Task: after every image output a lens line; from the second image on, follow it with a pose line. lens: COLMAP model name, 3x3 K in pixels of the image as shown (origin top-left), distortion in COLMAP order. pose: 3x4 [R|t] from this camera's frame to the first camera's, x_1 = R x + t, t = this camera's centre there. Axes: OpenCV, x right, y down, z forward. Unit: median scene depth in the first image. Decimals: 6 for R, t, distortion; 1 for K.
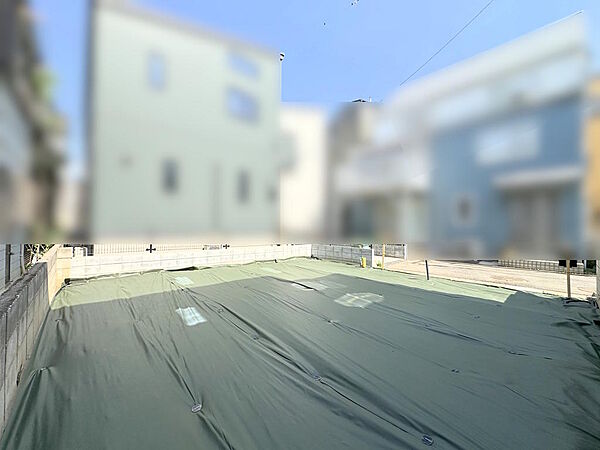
lens RADIAL K [[238.9, 0, 300.9], [0, 238.9, 225.4], [0, 0, 1]] dist [-0.001078, -0.000352]
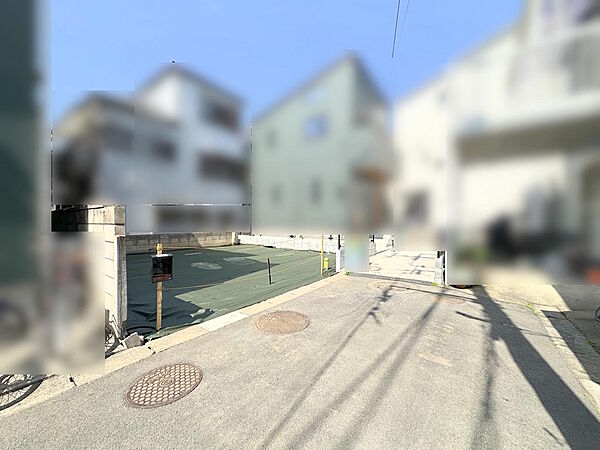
lens RADIAL K [[238.9, 0, 300.9], [0, 238.9, 225.4], [0, 0, 1]] dist [-0.001078, -0.000352]
pose [[0.188785, 0.001421, -0.982017, 1.050032], [-0.004586, 0.999989, 0.000565, 0.019881], [0.982008, 0.004397, 0.188789, 0.730953]]
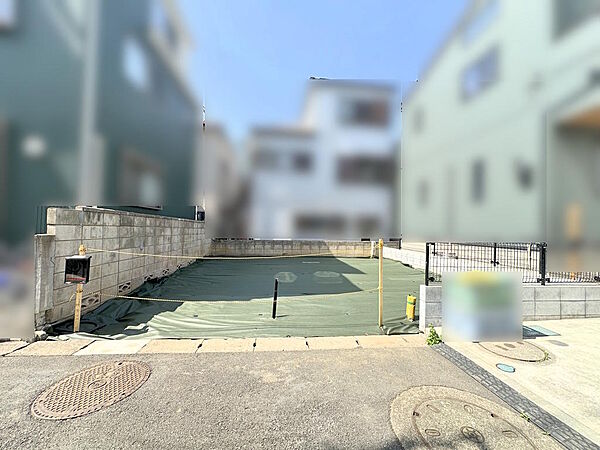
lens RADIAL K [[238.9, 0, 300.9], [0, 238.9, 225.4], [0, 0, 1]] dist [-0.001078, -0.000352]
pose [[-0.602447, -0.039645, -0.797174, 0.734797], [-0.033059, 0.999148, -0.024706, 0.017502], [0.797474, 0.011470, -0.603244, 1.077537]]
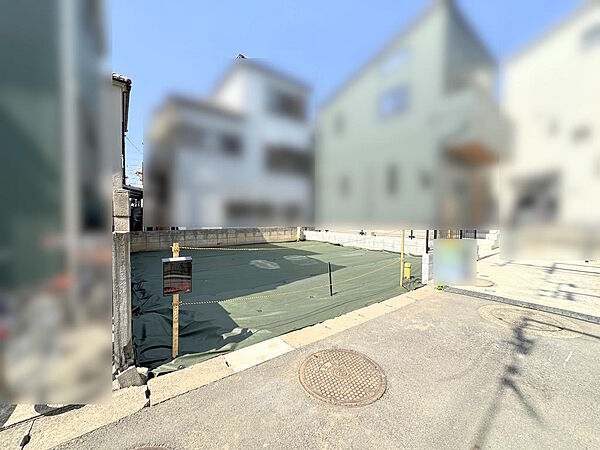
lens RADIAL K [[238.9, 0, 300.9], [0, 238.9, 225.4], [0, 0, 1]] dist [-0.001078, -0.000352]
pose [[-0.102821, 0.020719, -0.994484, 0.903970], [-0.009372, 0.999718, 0.021797, 0.021626], [0.994656, 0.011561, -0.102598, 0.758354]]
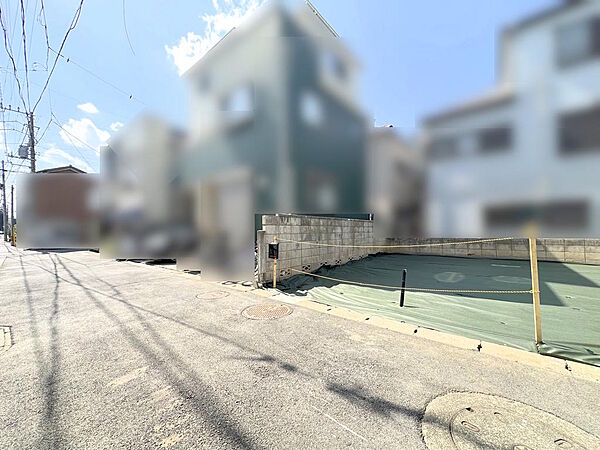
lens RADIAL K [[238.9, 0, 300.9], [0, 238.9, 225.4], [0, 0, 1]] dist [-0.001078, -0.000352]
pose [[-0.991354, -0.005560, -0.131094, 0.658640], [-0.003324, 0.999845, -0.017269, 0.032185], [0.131169, -0.016683, -0.991220, 1.205449]]
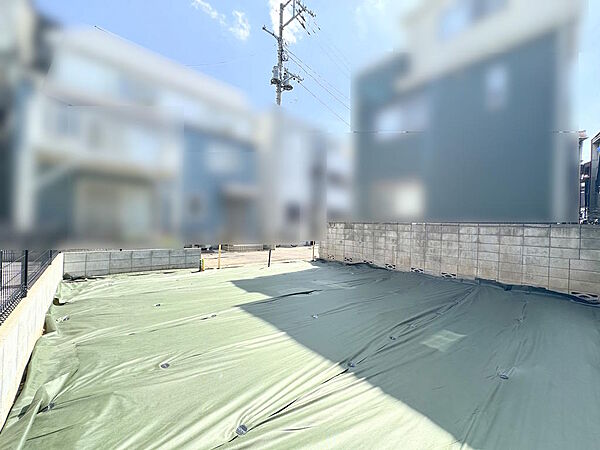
lens RADIAL K [[238.9, 0, 300.9], [0, 238.9, 225.4], [0, 0, 1]] dist [-0.001078, -0.000352]
pose [[0.000782, -0.002802, 0.999996, -0.543389], [-0.035858, 0.999353, 0.002829, 0.008145], [-0.999357, -0.035860, 0.000681, 0.650131]]
